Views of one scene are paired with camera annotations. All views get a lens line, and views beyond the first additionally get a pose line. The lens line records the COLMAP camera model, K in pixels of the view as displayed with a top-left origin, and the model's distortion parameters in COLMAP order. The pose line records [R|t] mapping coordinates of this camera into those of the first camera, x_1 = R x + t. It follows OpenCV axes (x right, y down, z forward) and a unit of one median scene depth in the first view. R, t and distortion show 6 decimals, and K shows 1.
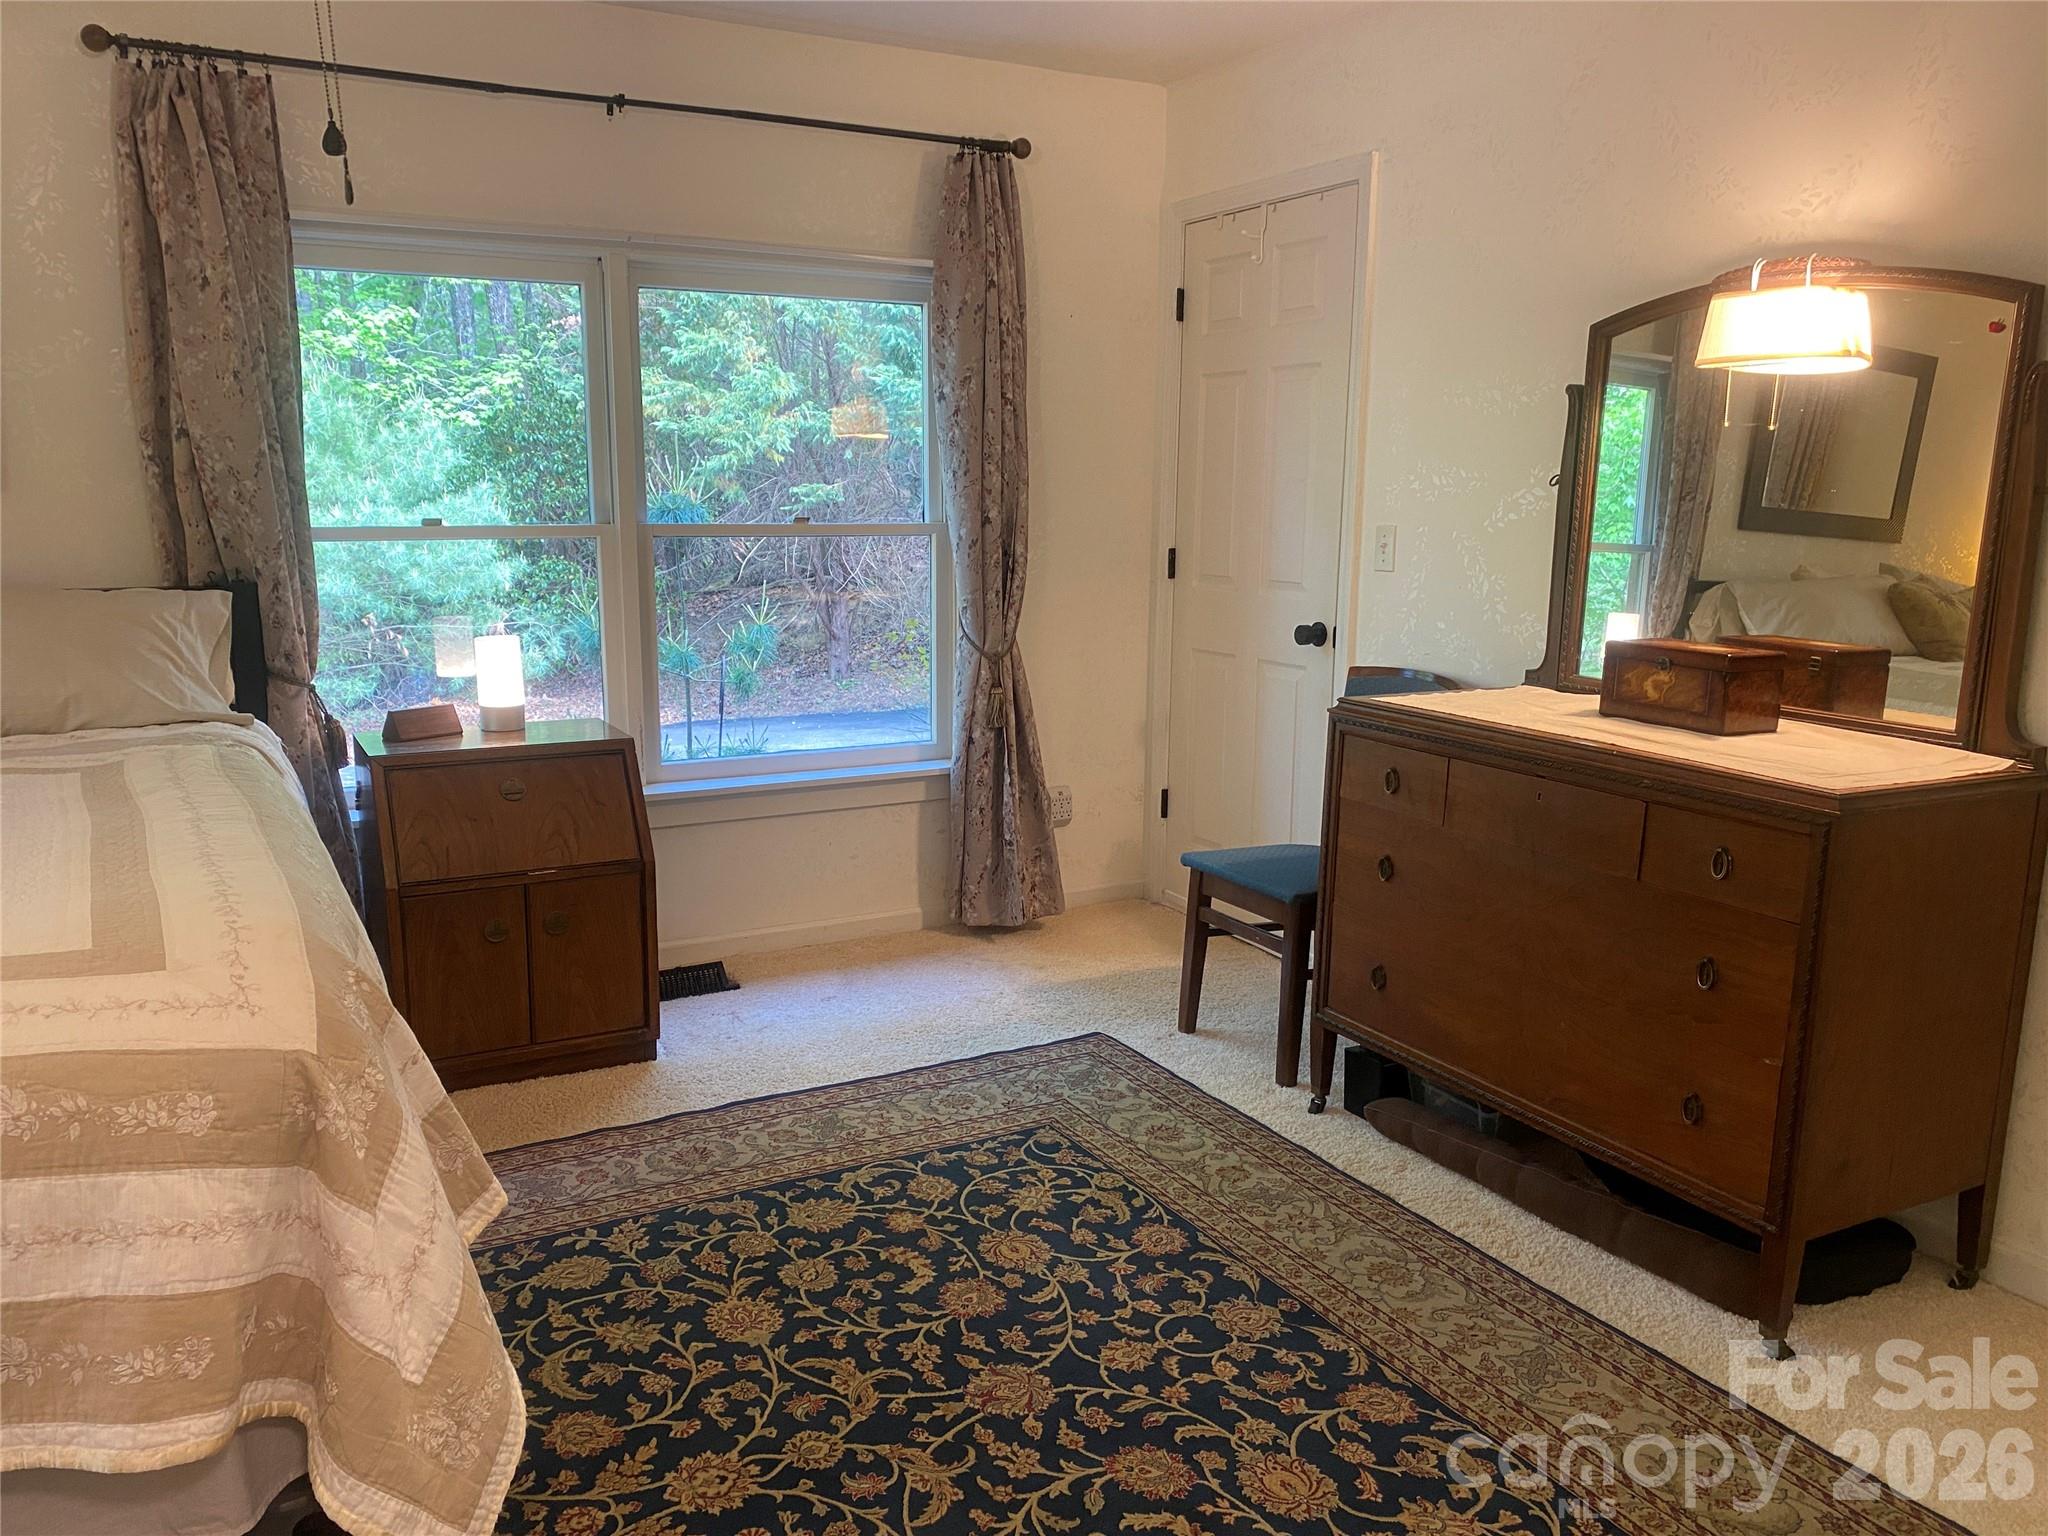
lens RADIAL K [[1573.1, 0, 1027.5], [0, 1573.1, 764.8], [0, 0, 1]] dist [-0.009026, -0.002812]
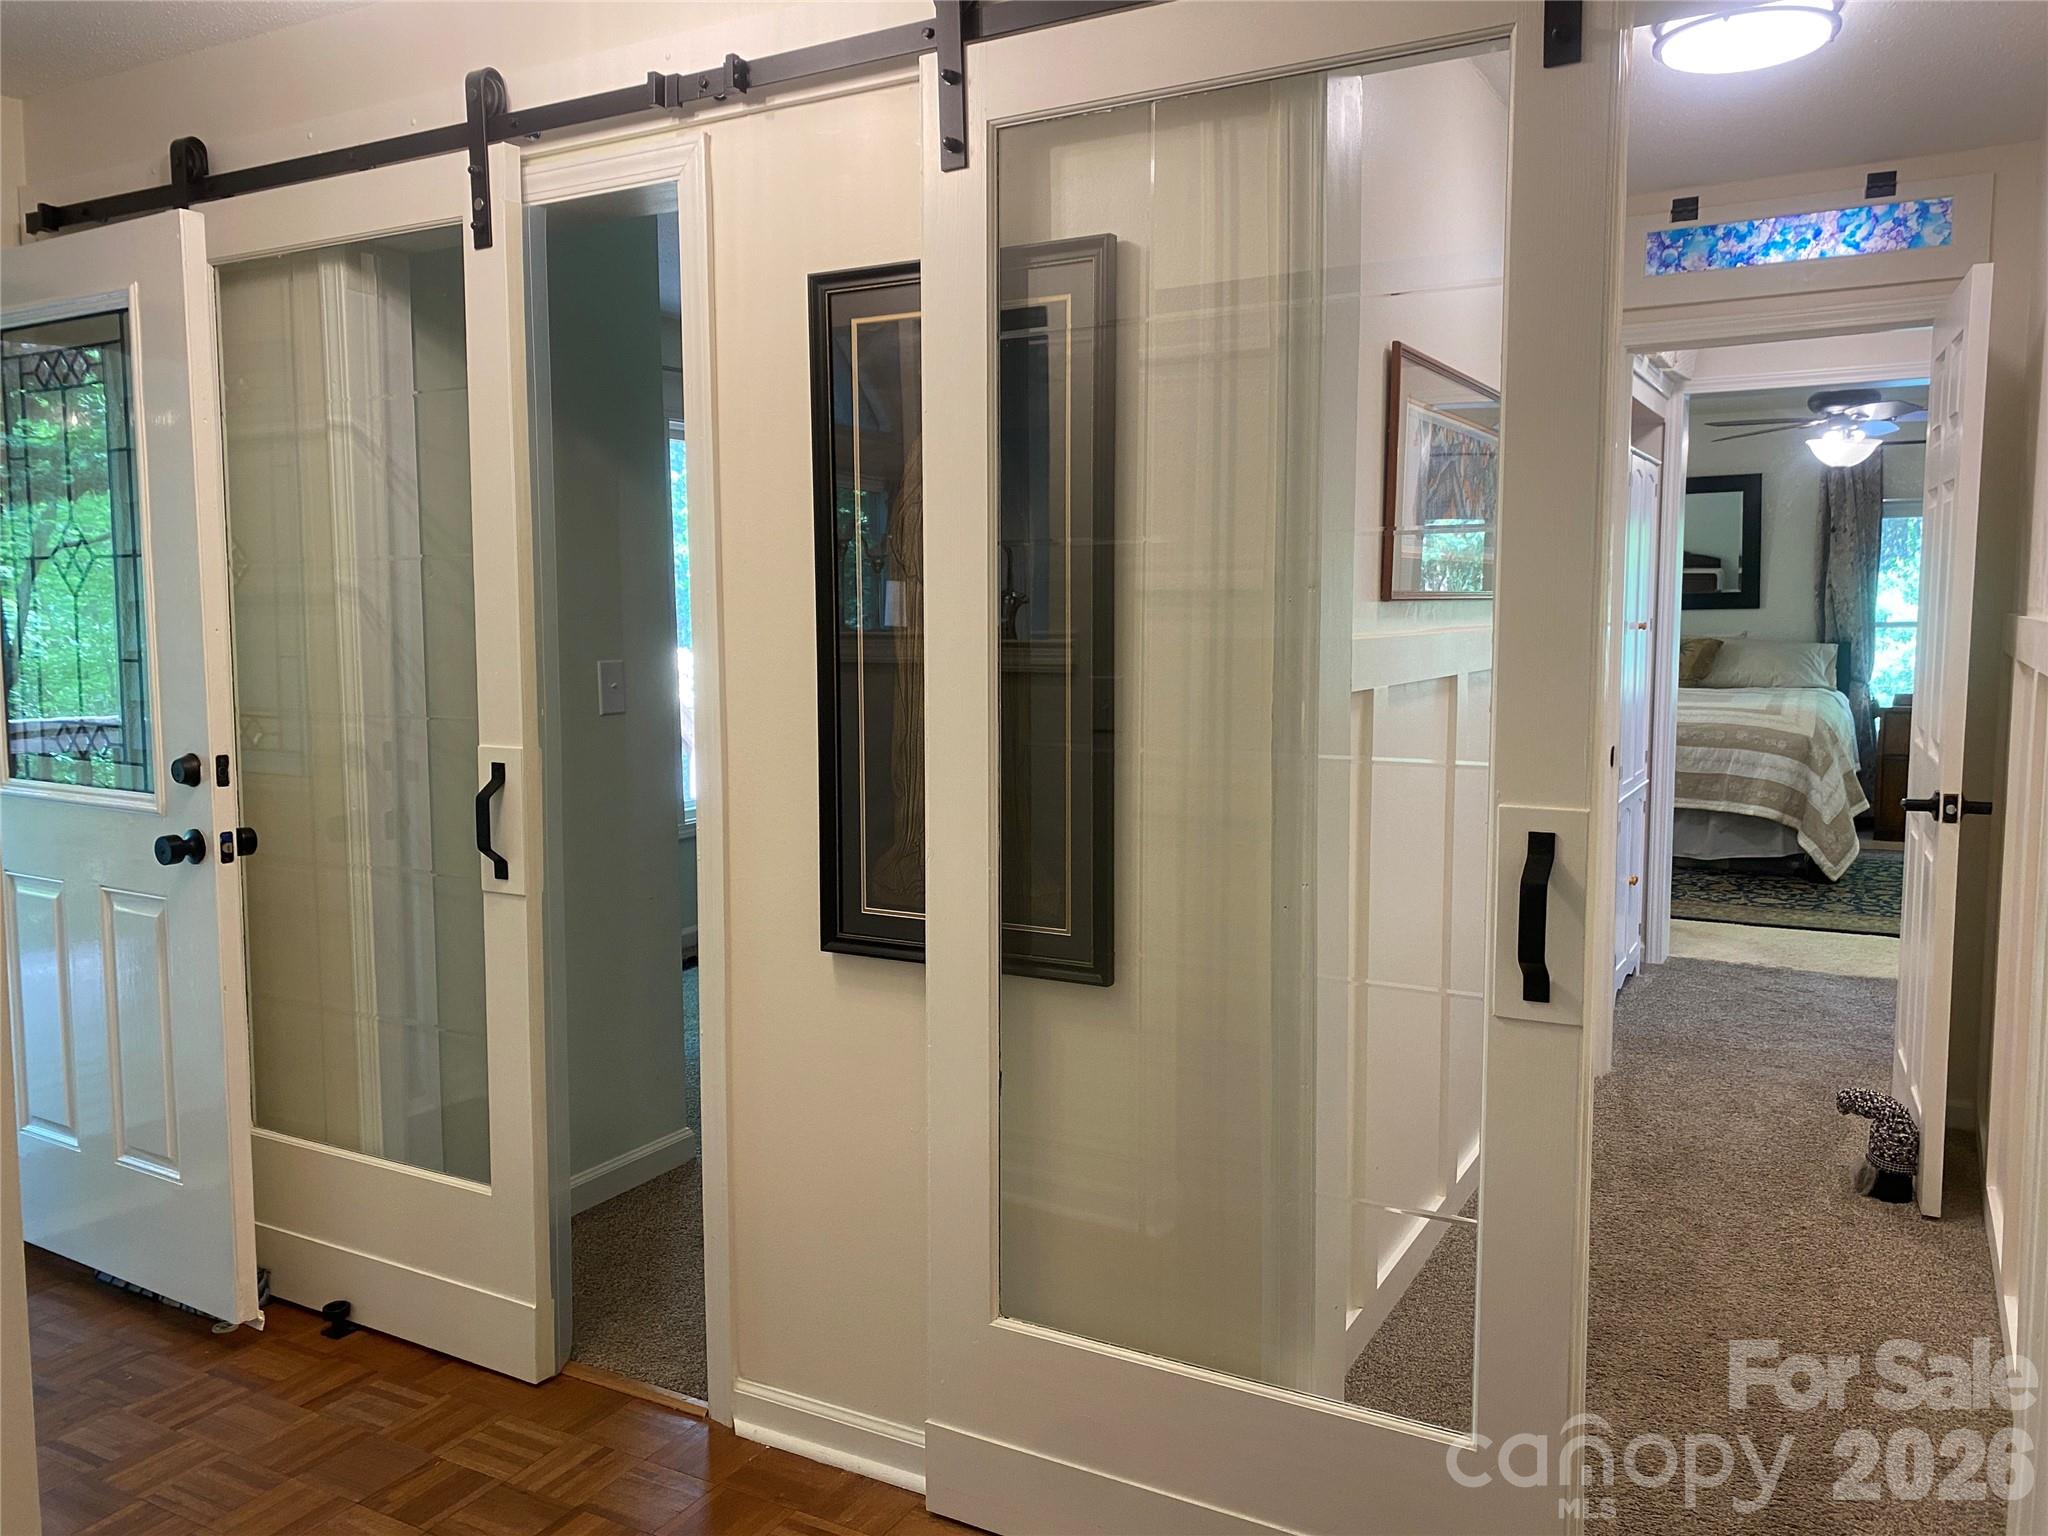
lens RADIAL K [[1573.1, 0, 1024.5], [0, 1573.1, 762.3], [0, 0, 1]] dist [-0.009026, -0.002812]
pose [[0.525810, 0.075111, -0.847279, 1.101107], [-0.142765, 0.989756, -0.000857, 0.304371], [0.838536, 0.121412, 0.531147, -1.644909]]
